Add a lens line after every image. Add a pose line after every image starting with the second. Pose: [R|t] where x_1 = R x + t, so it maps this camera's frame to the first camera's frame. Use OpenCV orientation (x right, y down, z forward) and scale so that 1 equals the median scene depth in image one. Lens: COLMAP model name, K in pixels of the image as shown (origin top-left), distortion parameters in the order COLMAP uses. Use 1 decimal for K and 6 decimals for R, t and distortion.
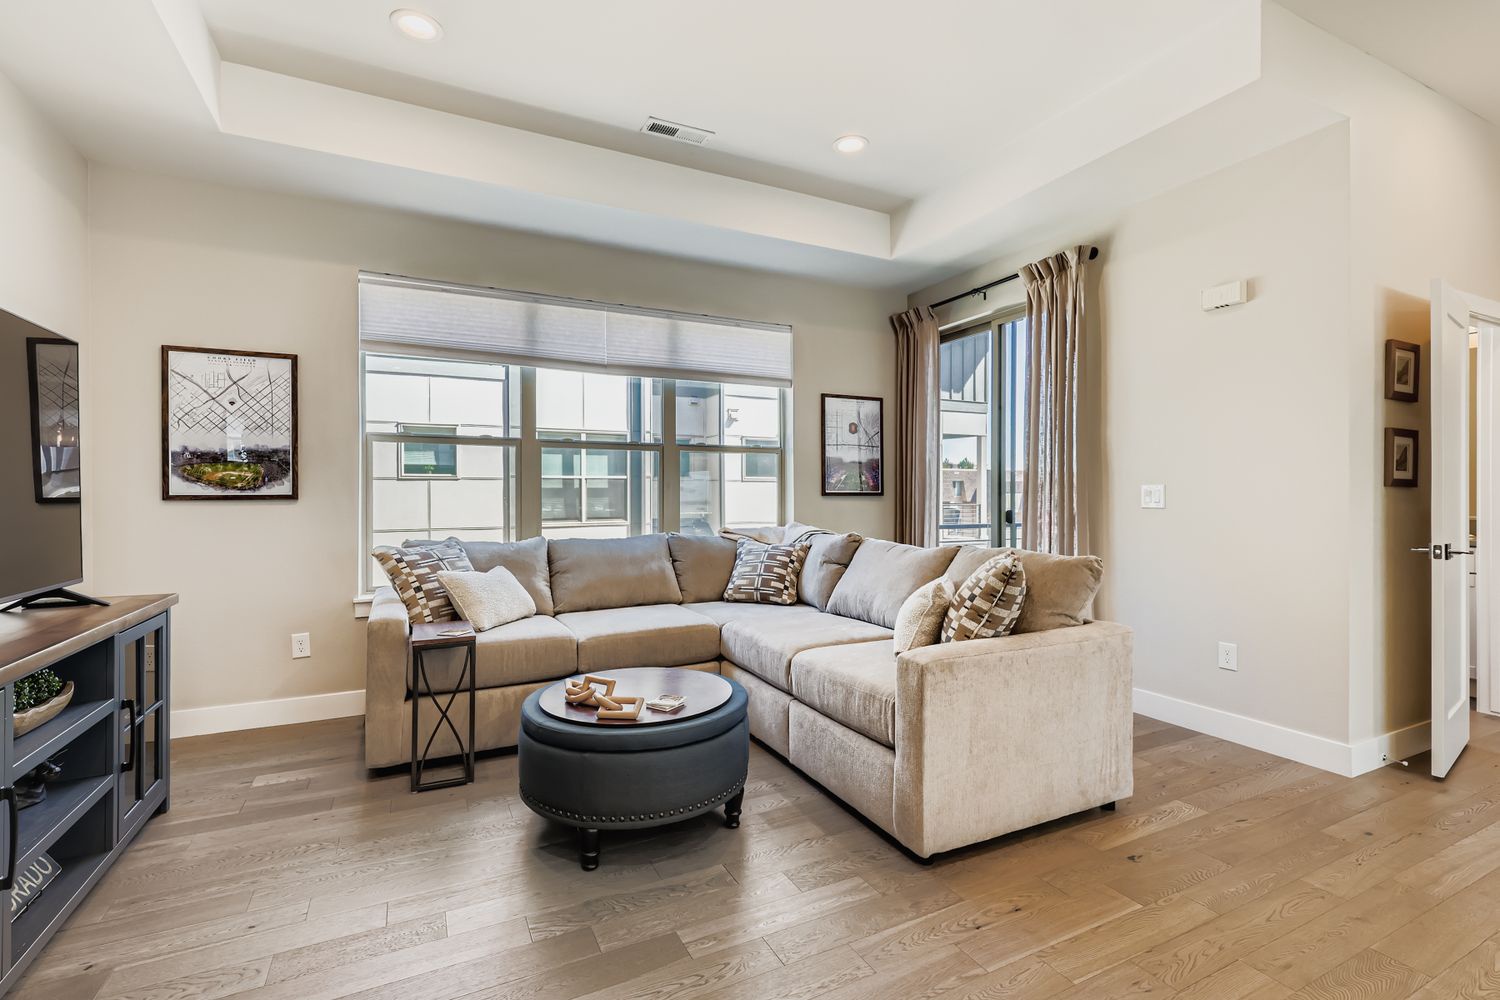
lens RADIAL K [[688.5, 0, 755.1], [0, 688.5, 485.0], [0, 0, 1]] dist [-0.002036, -0.000283]
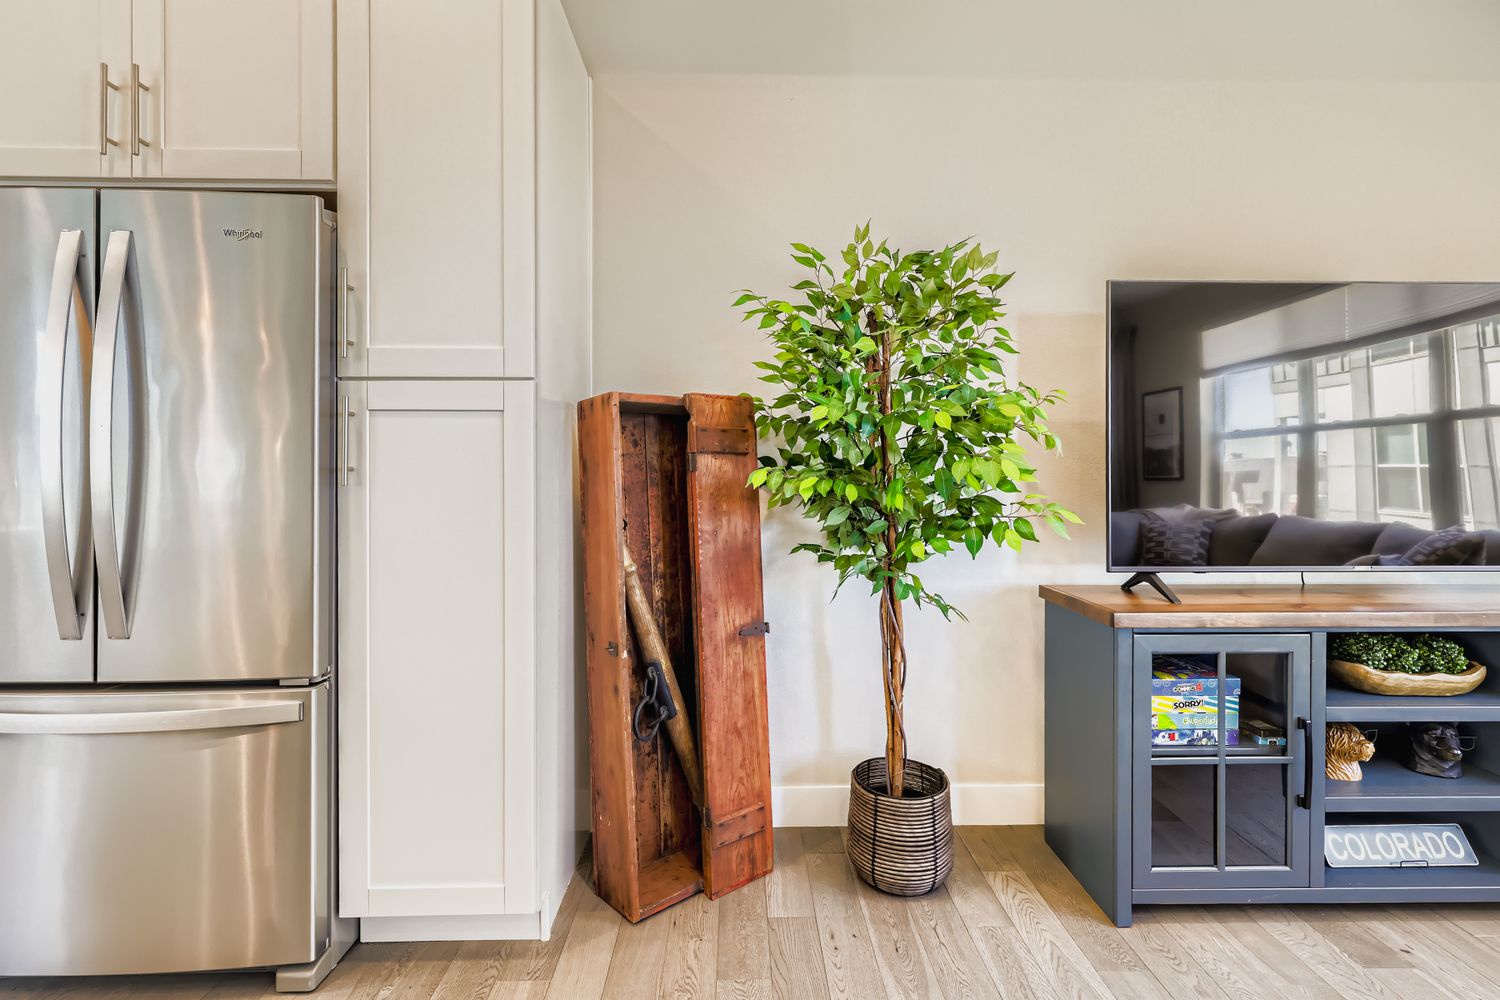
lens RADIAL K [[676.8, 0, 751.2], [0, 676.8, 477.7], [0, 0, 1]] dist [-0.000145, 0.000020]
pose [[-0.431133, 0.003712, -0.902281, 0.145196], [0.009098, 0.999959, -0.000233, 0.014767], [0.902243, -0.008310, -0.431149, 0.300766]]
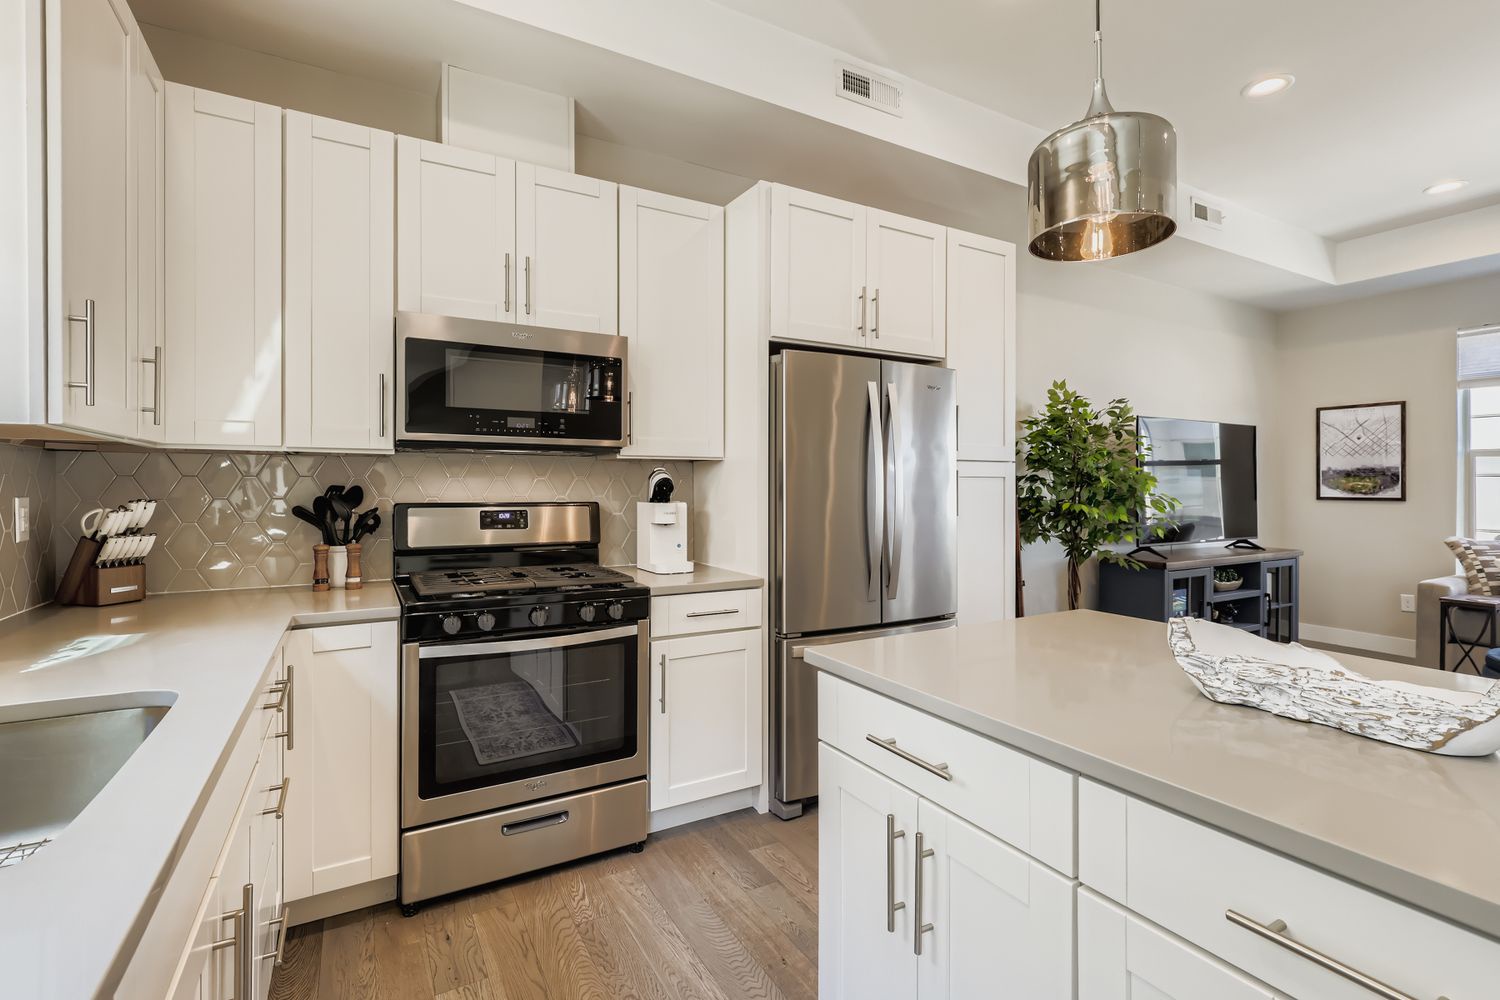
lens RADIAL K [[688.5, 0, 755.1], [0, 688.5, 485.0], [0, 0, 1]] dist [-0.002036, -0.000283]
pose [[0.048466, 0.002806, -0.998821, 0.756330], [0.006904, 0.999971, 0.003145, -0.028648], [0.998801, -0.007048, 0.048445, -0.460654]]
